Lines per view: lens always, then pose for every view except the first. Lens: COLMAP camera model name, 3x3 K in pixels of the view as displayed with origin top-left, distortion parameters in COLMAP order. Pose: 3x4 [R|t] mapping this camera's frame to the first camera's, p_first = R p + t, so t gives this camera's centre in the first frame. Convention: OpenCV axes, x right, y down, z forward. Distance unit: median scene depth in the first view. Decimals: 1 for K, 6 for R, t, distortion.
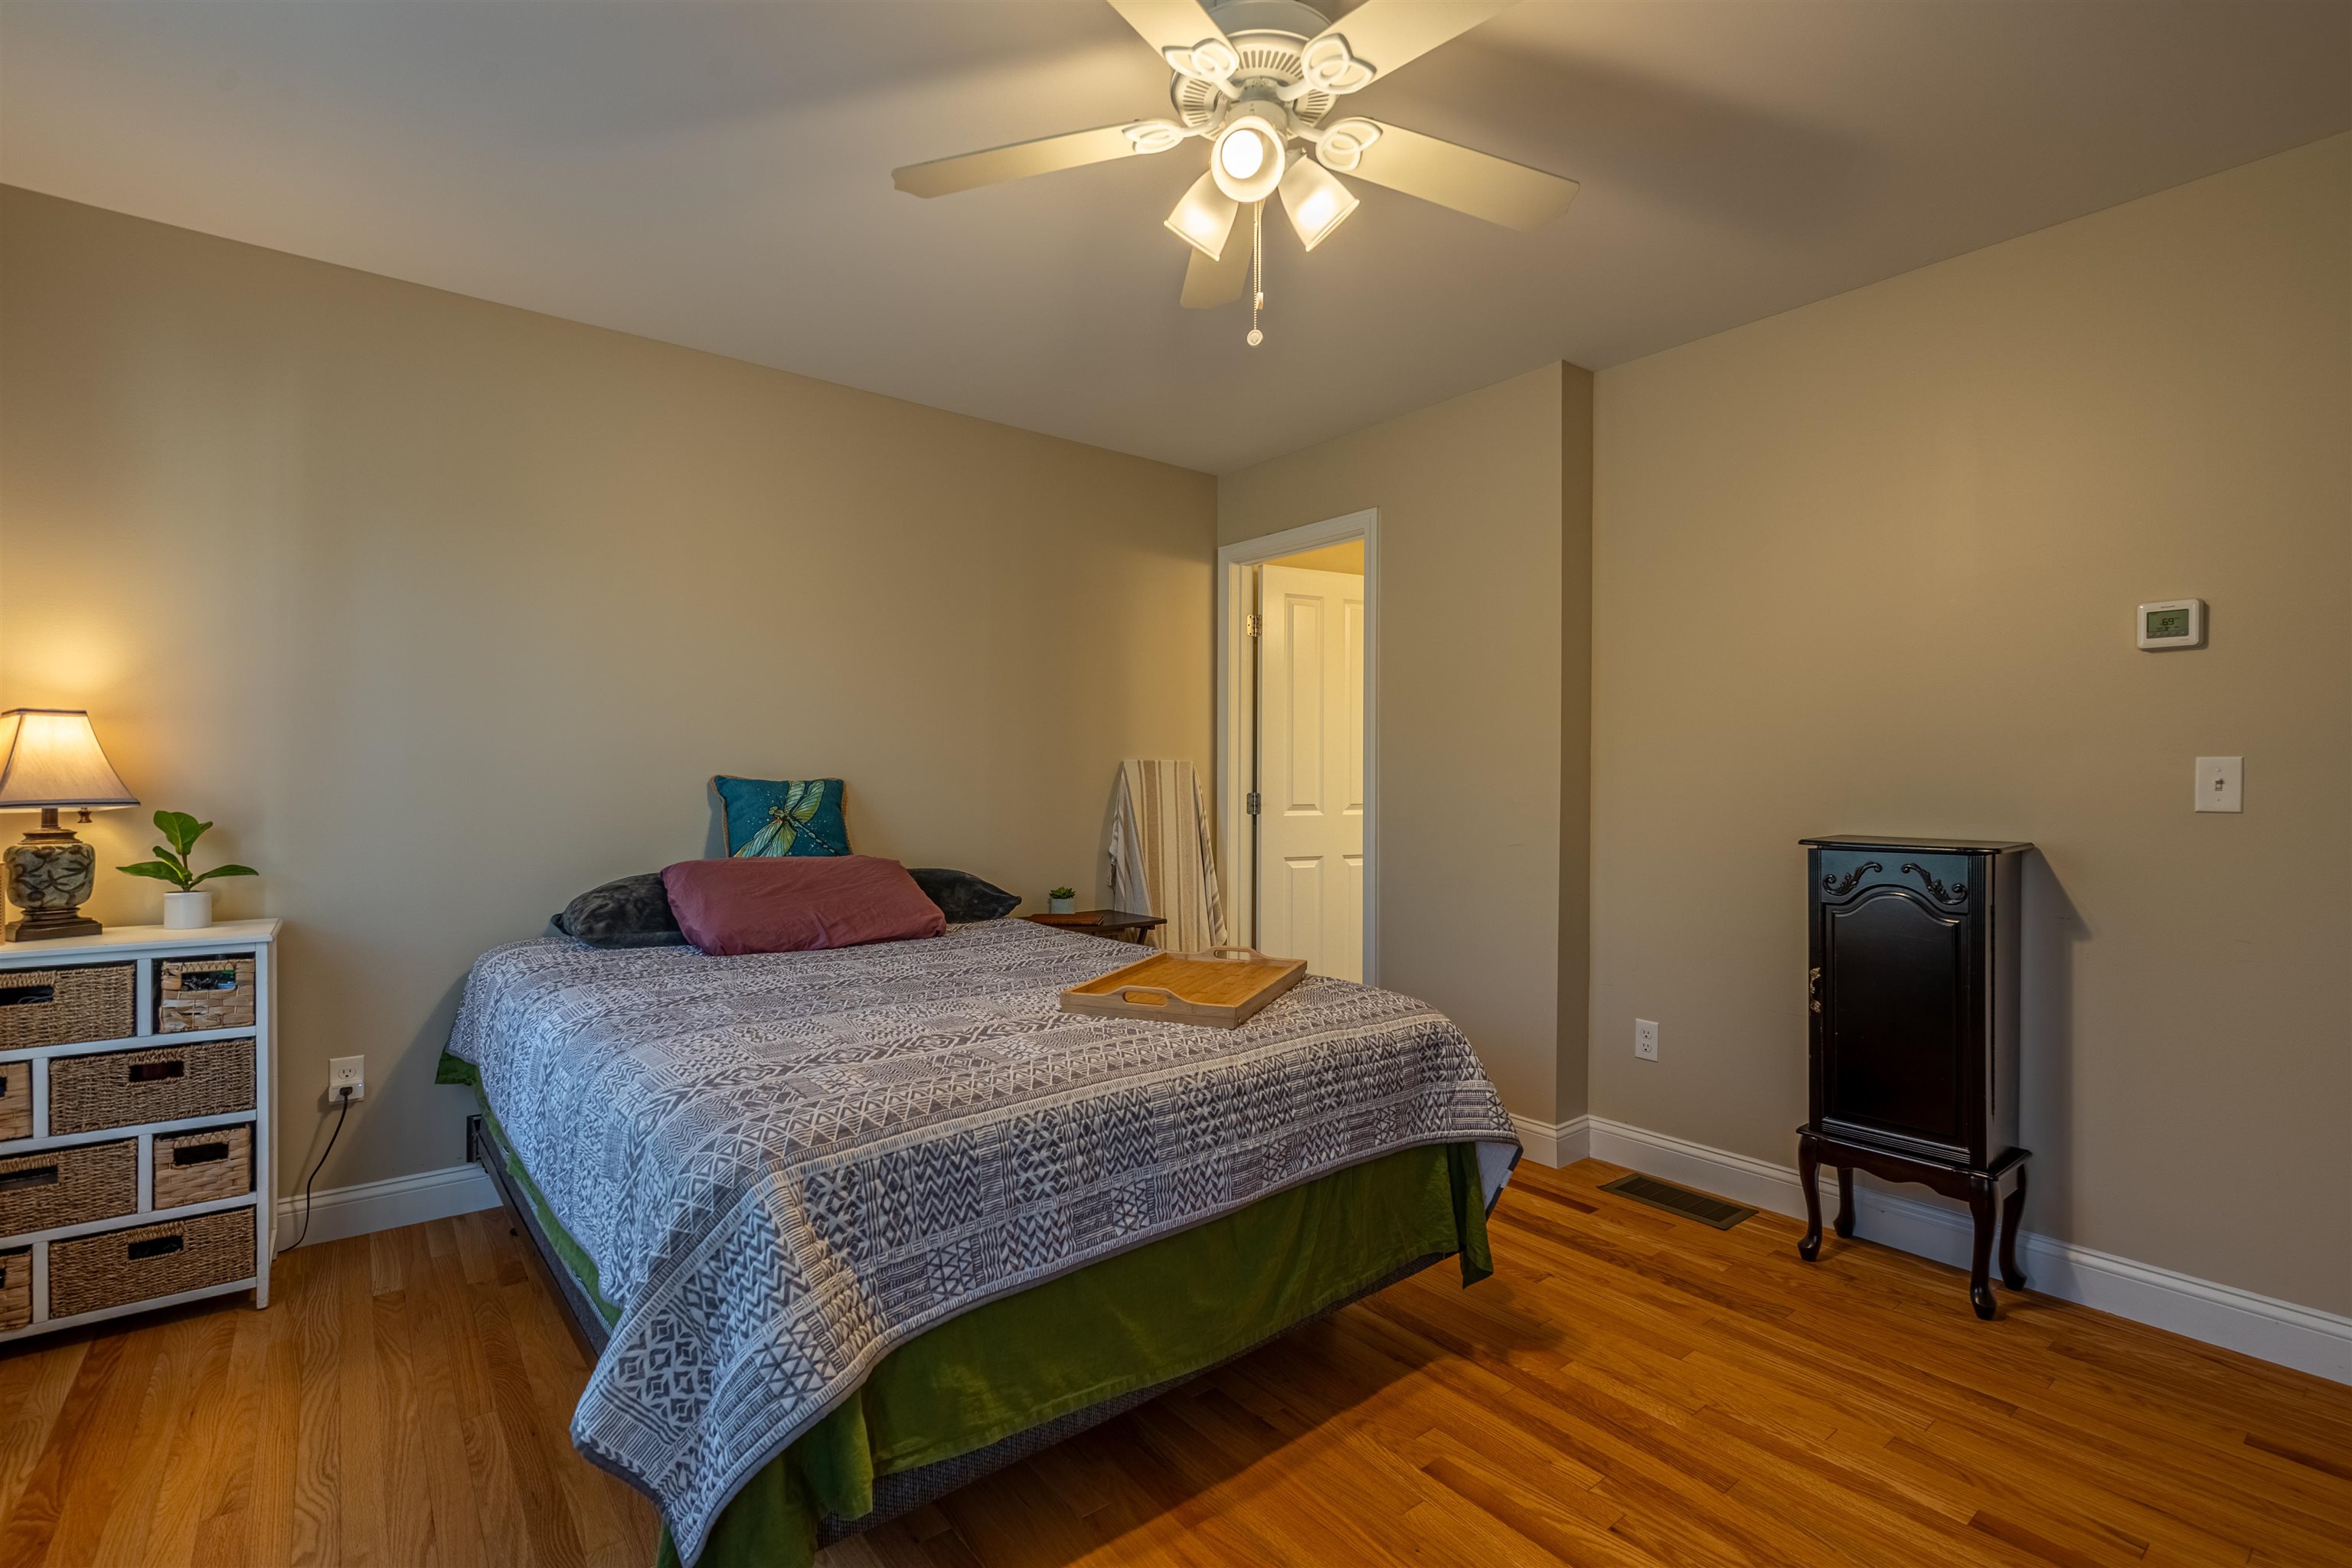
lens RADIAL K [[1067.9, 0, 1166.5], [0, 1067.9, 785.6], [0, 0, 1]] dist [-0.002459, 0.000361]
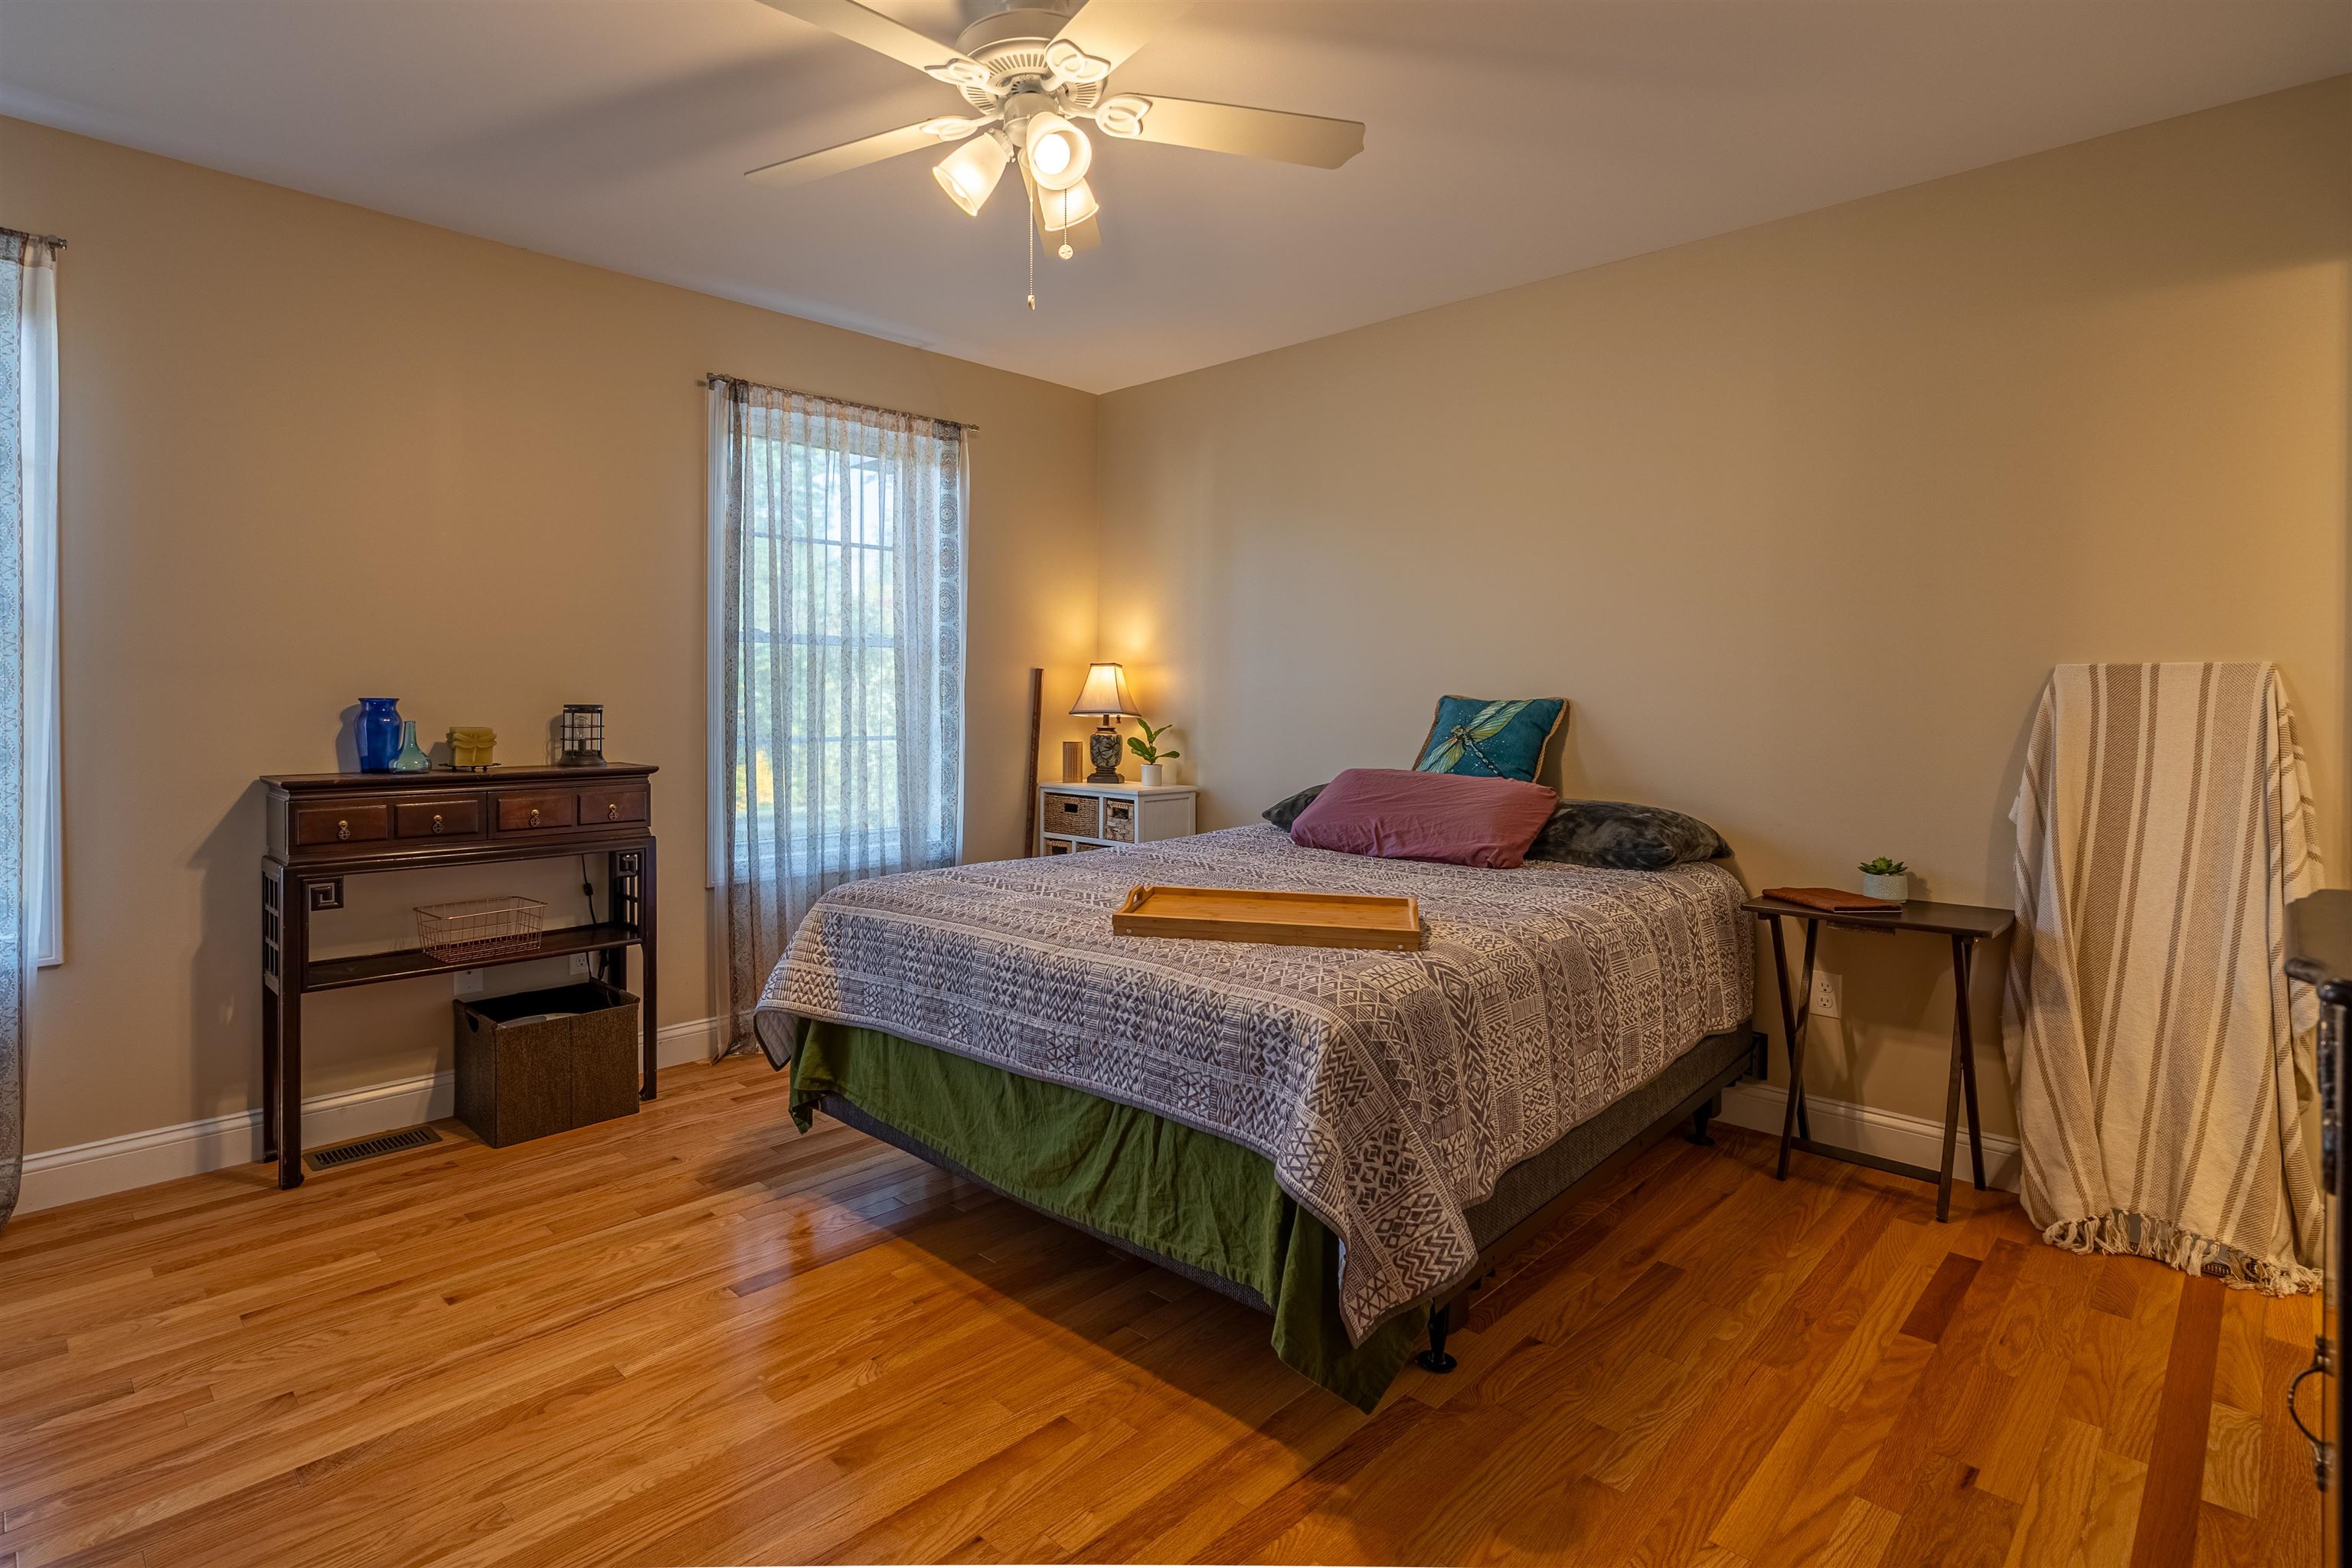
lens RADIAL K [[1168.0, 0, 1052.4], [0, 1168.0, 706.2], [0, 0, 1]] dist [-0.000961, 0.000189]
pose [[0.093629, 0.003275, -0.995602, 1.041066], [-0.006112, 0.999978, 0.002715, 0.000825], [0.995588, 0.005831, 0.093647, 0.723658]]
